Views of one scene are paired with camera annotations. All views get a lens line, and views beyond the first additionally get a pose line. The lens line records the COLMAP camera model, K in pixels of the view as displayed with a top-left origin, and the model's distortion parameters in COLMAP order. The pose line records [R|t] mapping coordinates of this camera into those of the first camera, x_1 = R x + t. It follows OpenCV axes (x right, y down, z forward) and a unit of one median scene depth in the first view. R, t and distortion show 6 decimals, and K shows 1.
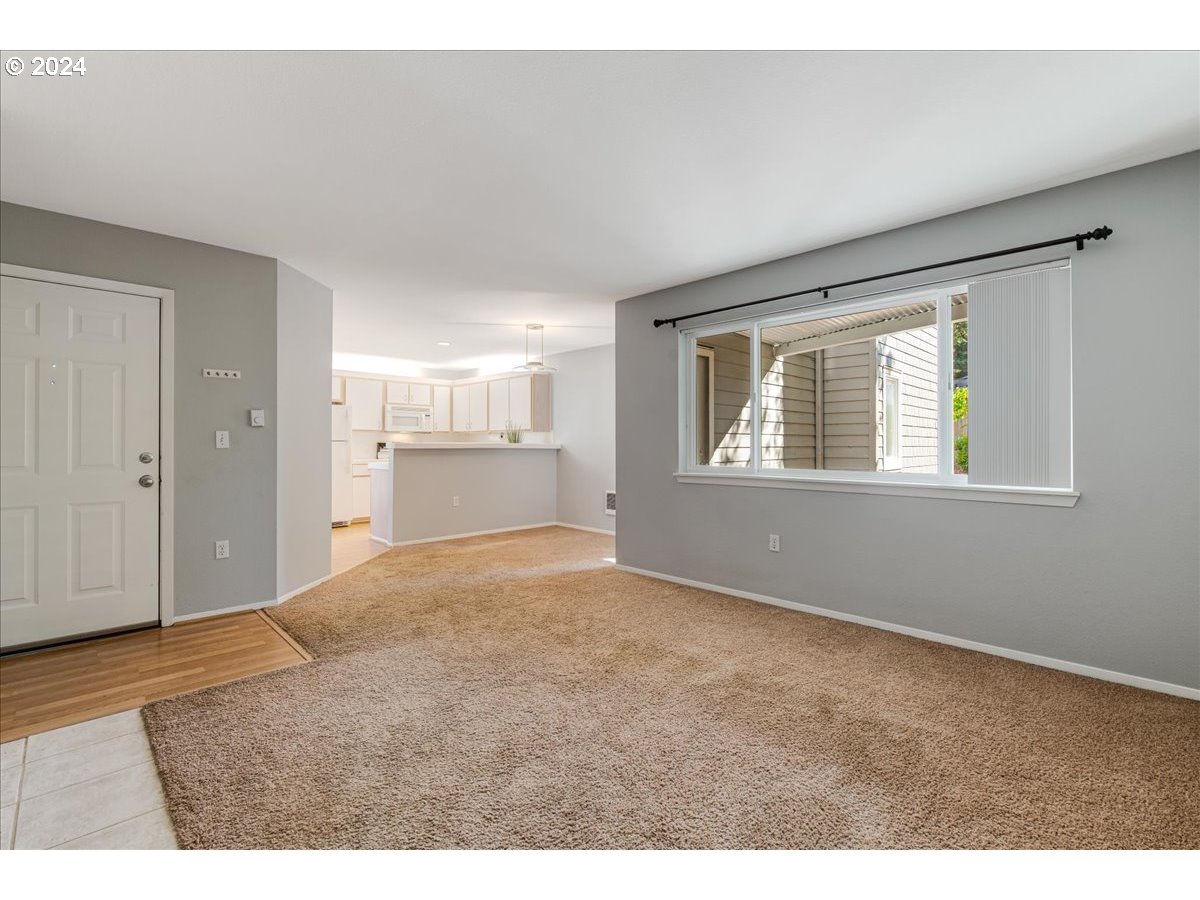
lens RADIAL K [[529.9, 0, 600.0], [0, 529.9, 450.0], [0, 0, 1]] dist [-0.001503, -0.000184]
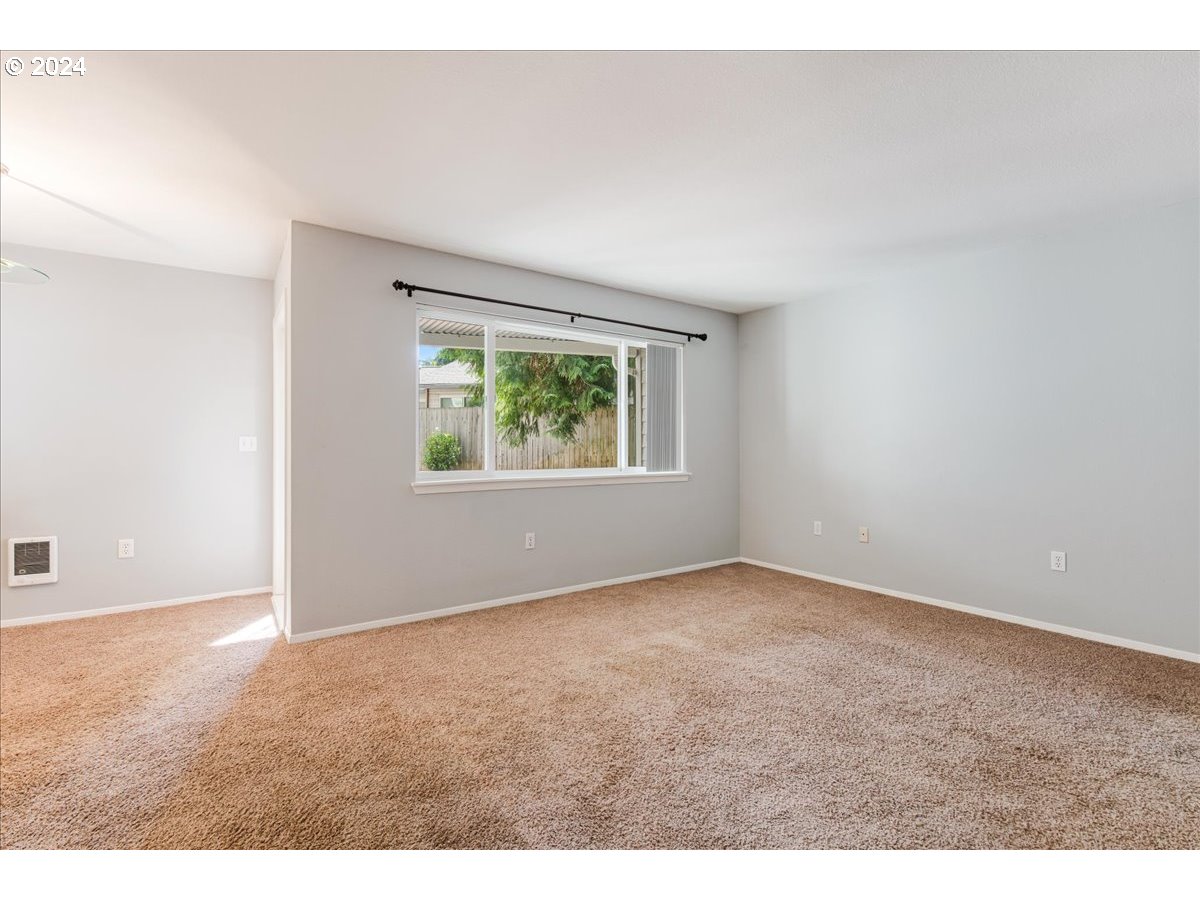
lens RADIAL K [[529.9, 0, 600.0], [0, 529.9, 450.0], [0, 0, 1]] dist [-0.001503, -0.000184]
pose [[0.181783, -0.006010, 0.983320, -0.735513], [0.007868, 0.999958, 0.004658, -0.008081], [-0.983307, 0.006890, 0.181822, 0.738753]]
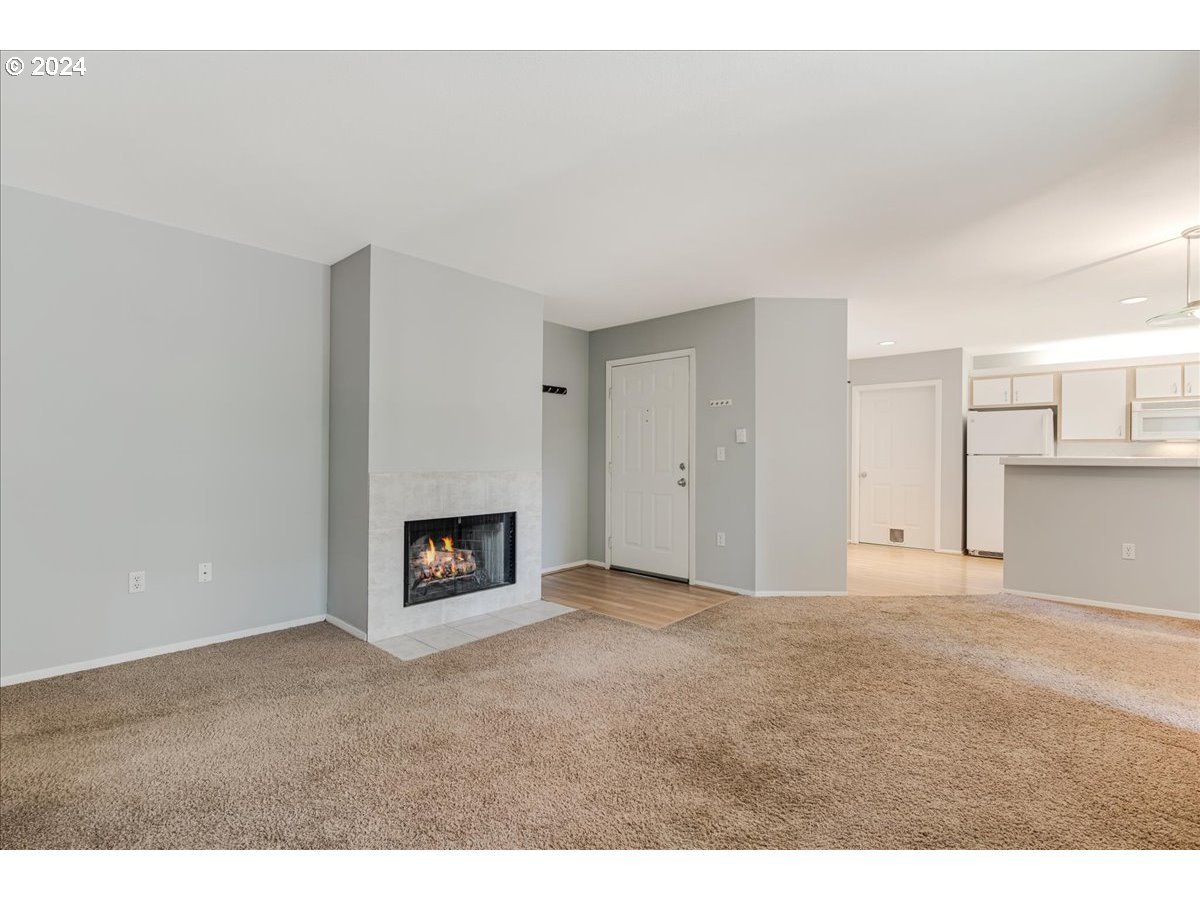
lens RADIAL K [[541.6, 0, 606.6], [0, 541.6, 454.8], [0, 0, 1]] dist [-0.010363, -0.000021]
pose [[0.057409, -0.004966, -0.998338, 0.596358], [-0.015359, 0.999865, -0.005856, -0.005102], [0.998233, 0.015669, 0.057325, 0.653807]]
